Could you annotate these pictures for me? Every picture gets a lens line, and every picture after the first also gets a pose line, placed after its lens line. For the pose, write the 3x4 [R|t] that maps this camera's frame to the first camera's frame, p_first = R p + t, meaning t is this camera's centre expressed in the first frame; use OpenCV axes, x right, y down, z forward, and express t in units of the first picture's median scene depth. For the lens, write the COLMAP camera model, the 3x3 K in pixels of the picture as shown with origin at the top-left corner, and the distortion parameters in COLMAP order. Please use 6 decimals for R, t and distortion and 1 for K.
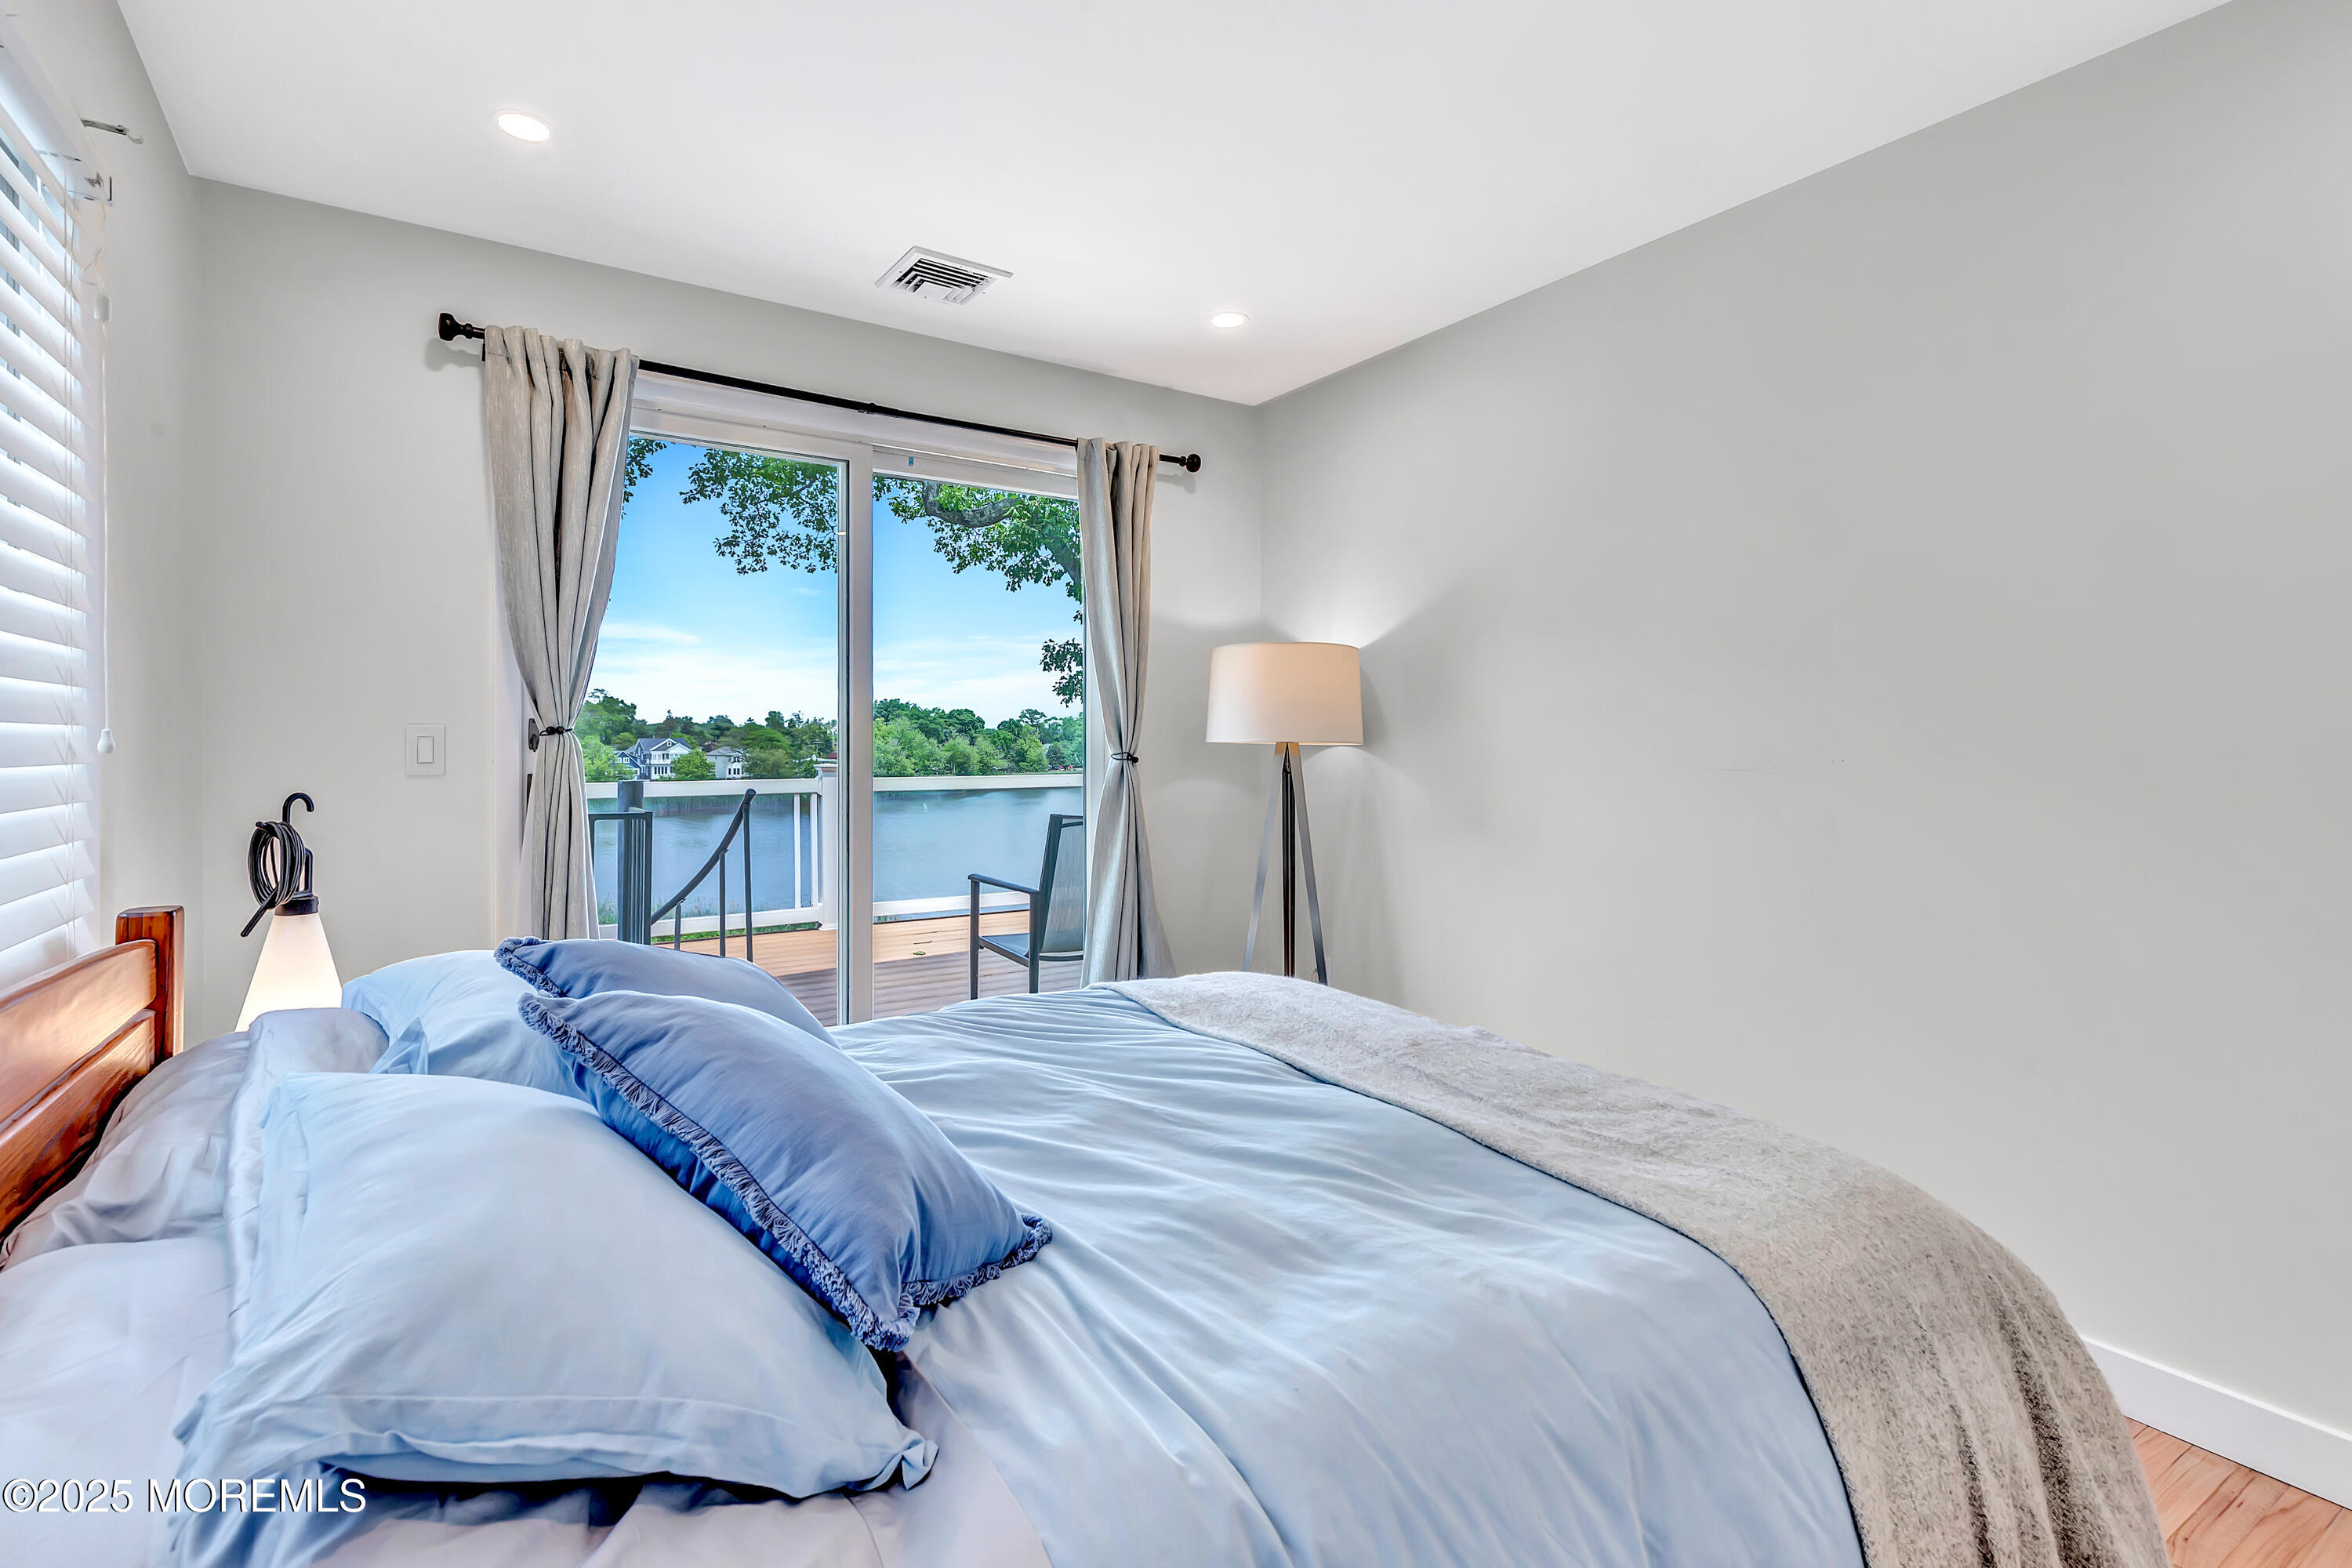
lens RADIAL K [[1062.5, 0, 1176.0], [0, 1062.5, 784.0], [0, 0, 1]] dist [0.001670, 0.000109]
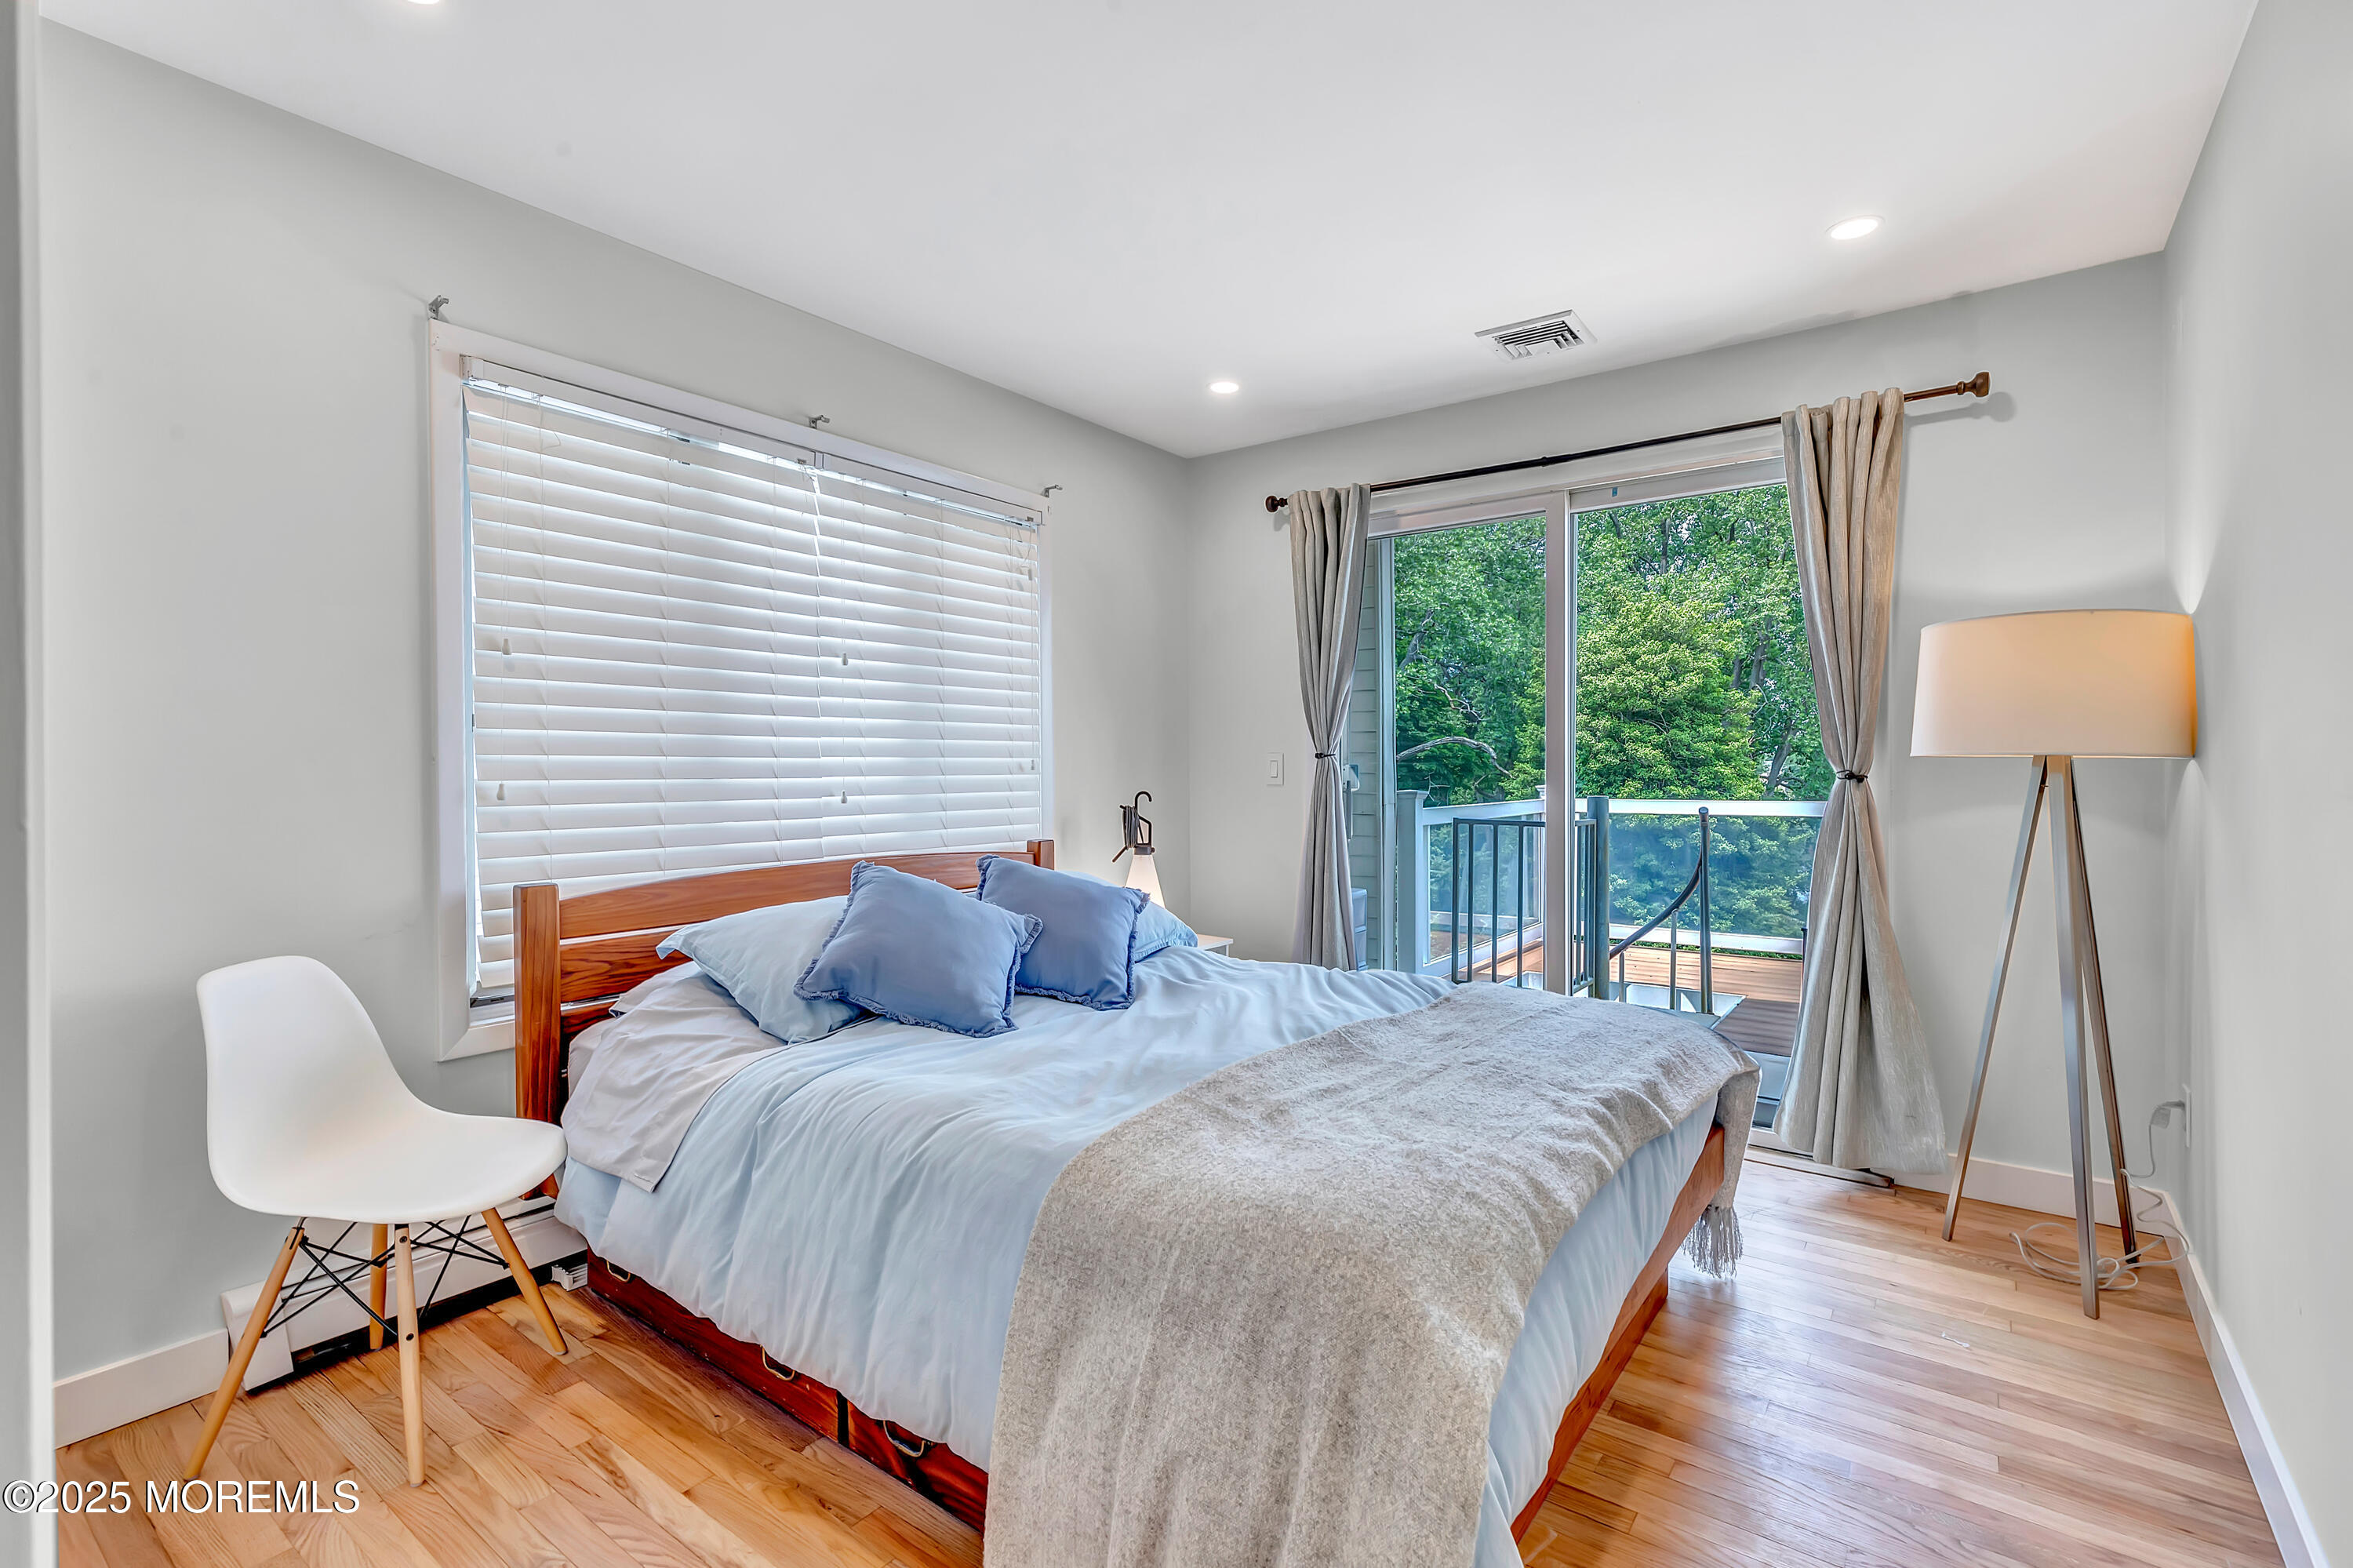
lens RADIAL K [[1063.0, 0, 1176.5], [0, 1063.0, 784.0], [0, 0, 1]] dist [0.001670, 0.000109]
pose [[0.348701, 0.010905, -0.937170, 0.558682], [-0.034625, 0.999400, -0.001254, -0.001071], [0.936594, 0.032887, 0.348870, 0.233152]]
